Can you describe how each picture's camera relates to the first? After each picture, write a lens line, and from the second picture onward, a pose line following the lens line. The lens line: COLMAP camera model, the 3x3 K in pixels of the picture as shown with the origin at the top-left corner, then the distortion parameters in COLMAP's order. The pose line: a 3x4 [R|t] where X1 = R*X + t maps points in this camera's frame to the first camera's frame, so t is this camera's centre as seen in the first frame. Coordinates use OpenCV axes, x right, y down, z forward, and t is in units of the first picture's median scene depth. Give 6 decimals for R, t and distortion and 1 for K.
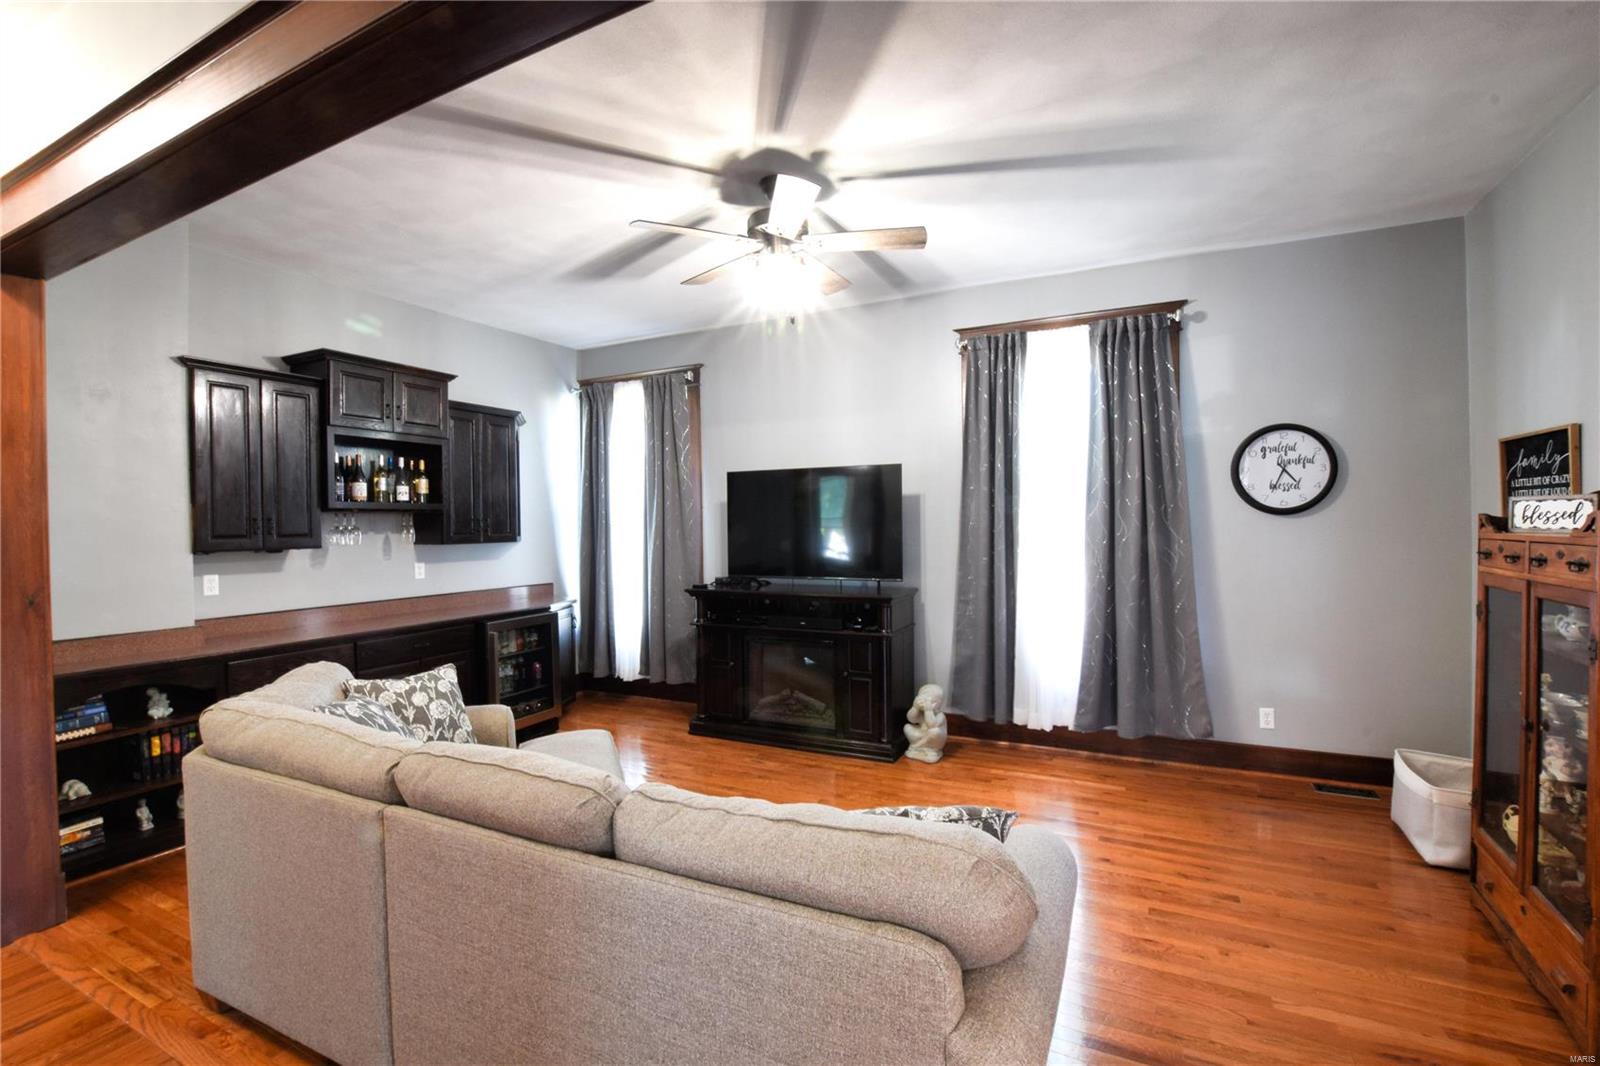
lens RADIAL K [[707.8, 0, 800.0], [0, 707.8, 533.0], [0, 0, 1]] dist [-0.028231, 0.000332]
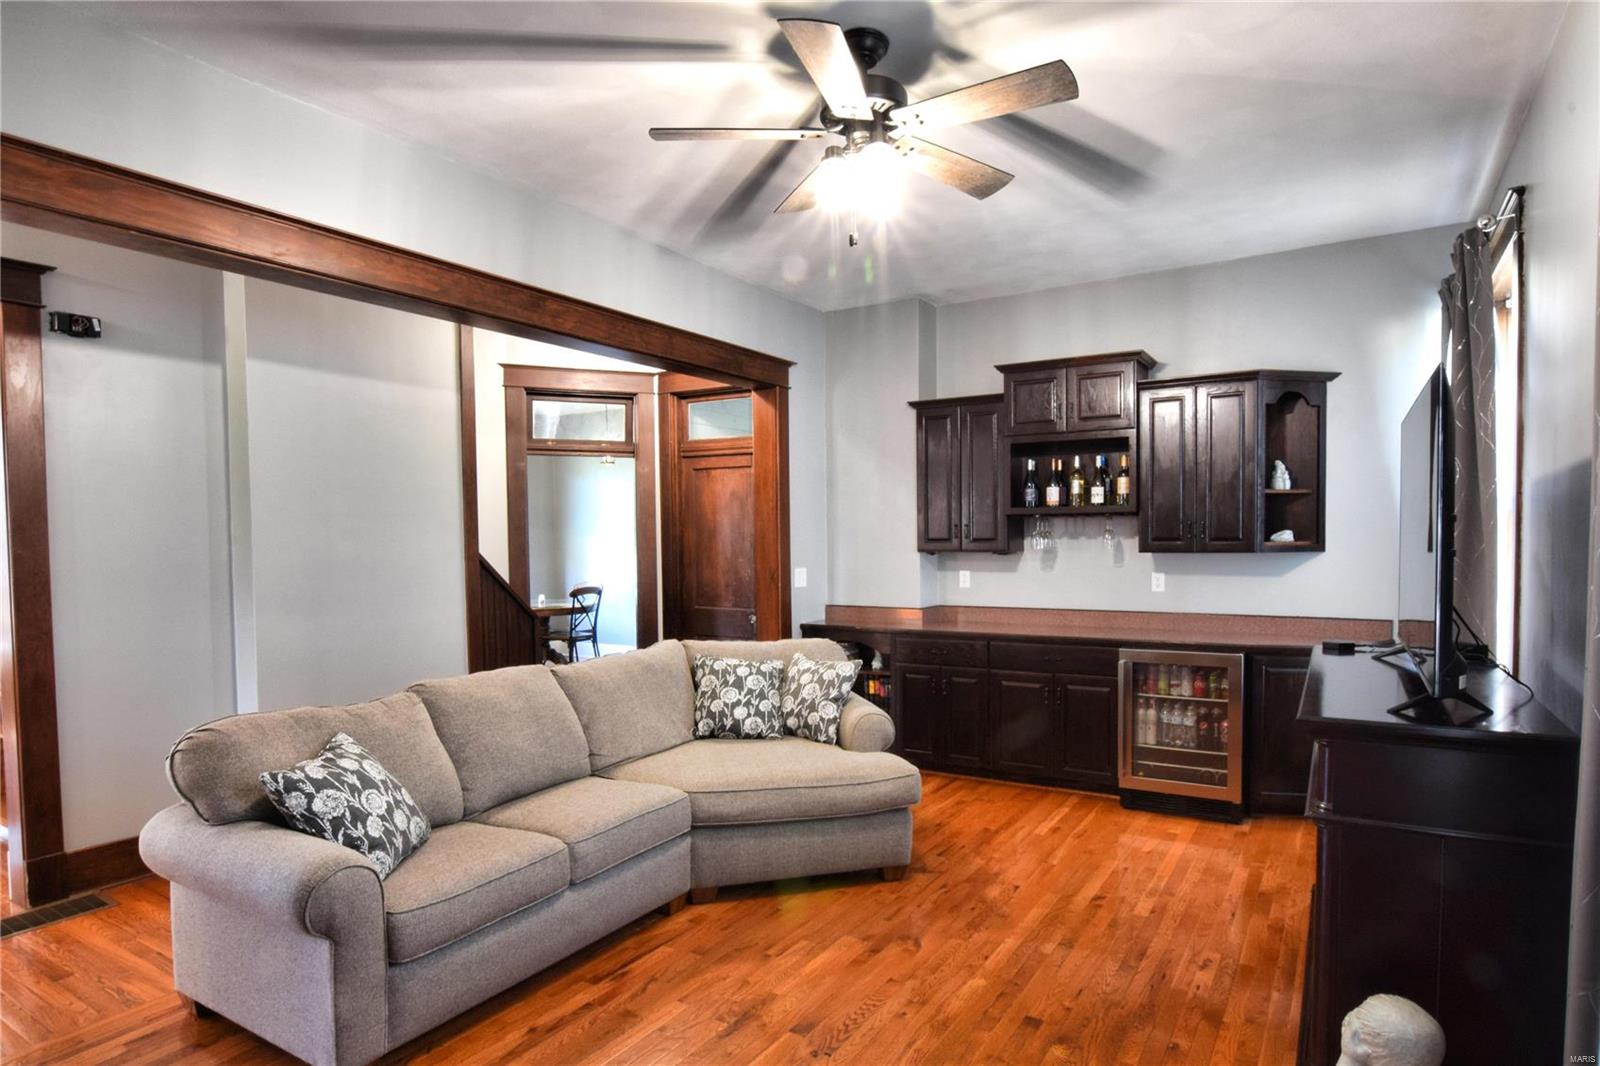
lens RADIAL K [[867.0, 0, 808.6], [0, 867.0, 573.3], [0, 0, 1]] dist [-0.077119, 0.000000]
pose [[-0.098799, 0.055588, -0.993554, 0.602355], [0.000573, 0.998442, 0.055804, -0.017879], [0.995107, 0.004944, -0.098677, 0.748953]]
